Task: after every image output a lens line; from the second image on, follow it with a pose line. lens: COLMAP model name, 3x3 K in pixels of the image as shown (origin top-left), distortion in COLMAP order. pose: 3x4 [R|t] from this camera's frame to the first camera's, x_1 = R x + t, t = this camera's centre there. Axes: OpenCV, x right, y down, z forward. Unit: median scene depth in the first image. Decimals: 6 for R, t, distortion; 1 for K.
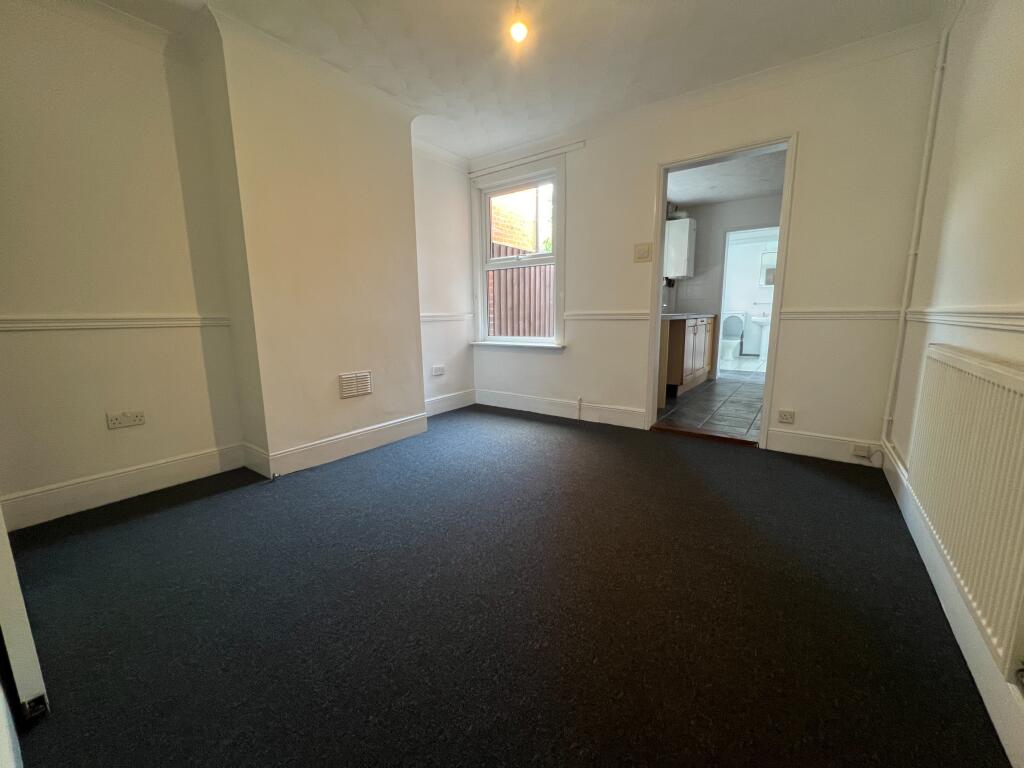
lens RADIAL K [[408.5, 0, 515.4], [0, 408.5, 383.8], [0, 0, 1]] dist [-0.000416, -0.000005]
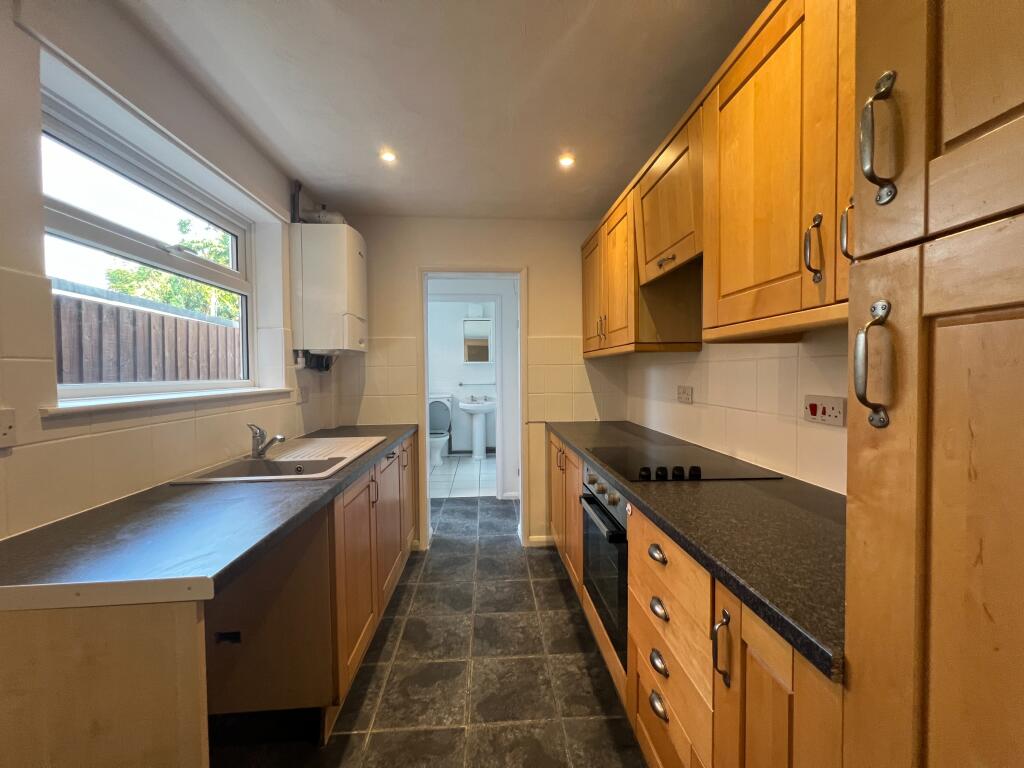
lens RADIAL K [[408.5, 0, 514.0], [0, 408.5, 382.3], [0, 0, 1]] dist [-0.000416, -0.000005]
pose [[0.769683, -0.005766, 0.638400, 0.177343], [0.104089, 0.987713, -0.116574, -0.103634], [-0.629884, 0.156175, 0.760826, 0.361041]]
